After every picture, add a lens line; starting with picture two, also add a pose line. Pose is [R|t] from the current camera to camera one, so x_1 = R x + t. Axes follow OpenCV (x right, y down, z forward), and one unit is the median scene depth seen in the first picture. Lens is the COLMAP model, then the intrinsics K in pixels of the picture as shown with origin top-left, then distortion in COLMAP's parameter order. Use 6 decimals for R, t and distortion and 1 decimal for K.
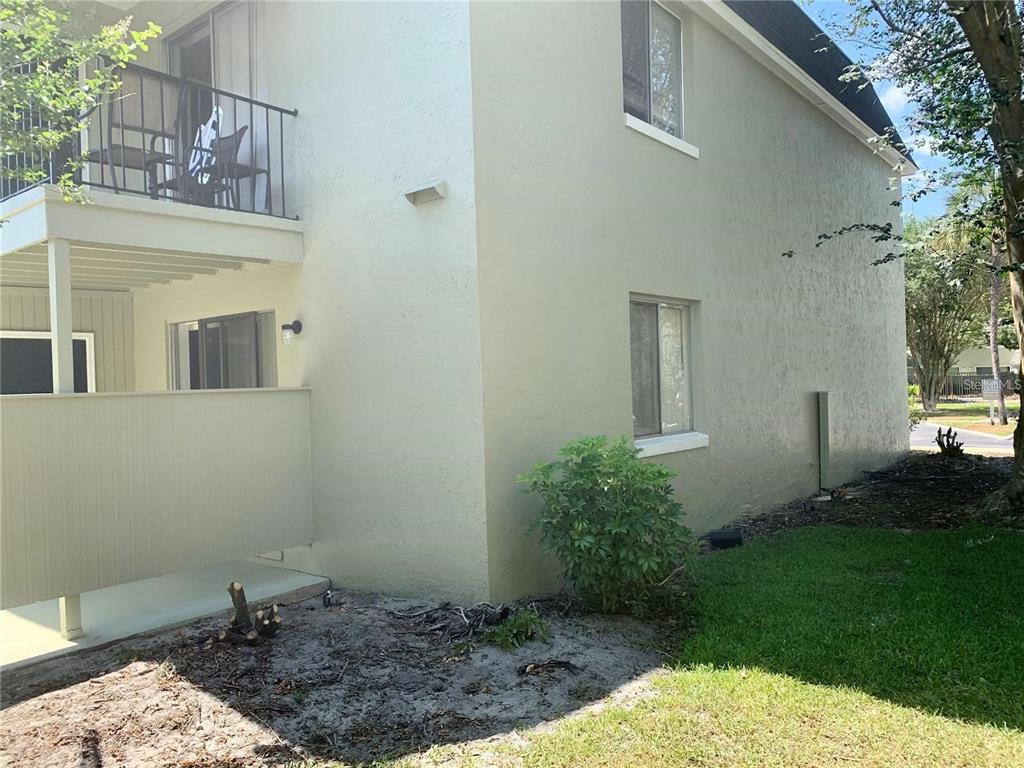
lens RADIAL K [[784.3, 0, 506.6], [0, 784.3, 379.4], [0, 0, 1]] dist [0.013505, 0.002505]
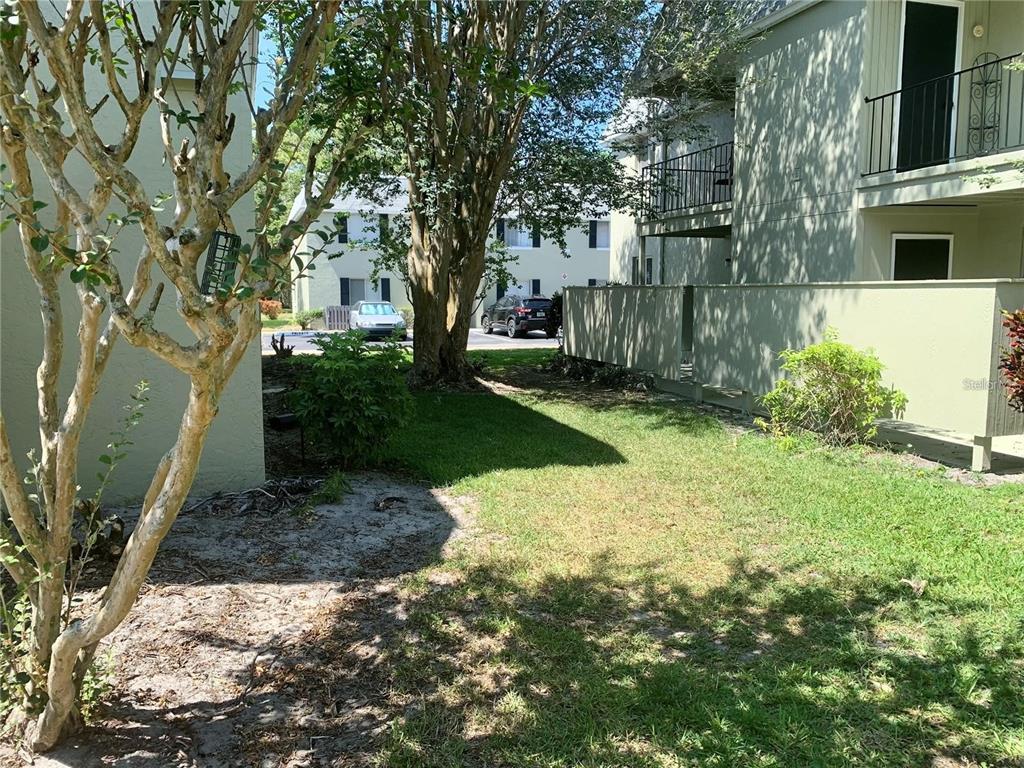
lens RADIAL K [[784.3, 0, 506.6], [0, 784.3, 379.4], [0, 0, 1]] dist [0.013505, 0.002505]
pose [[0.539401, -0.074413, 0.838755, -0.967951], [-0.008062, 0.995586, 0.093512, 0.050529], [-0.842011, -0.057202, 0.536420, 0.180398]]
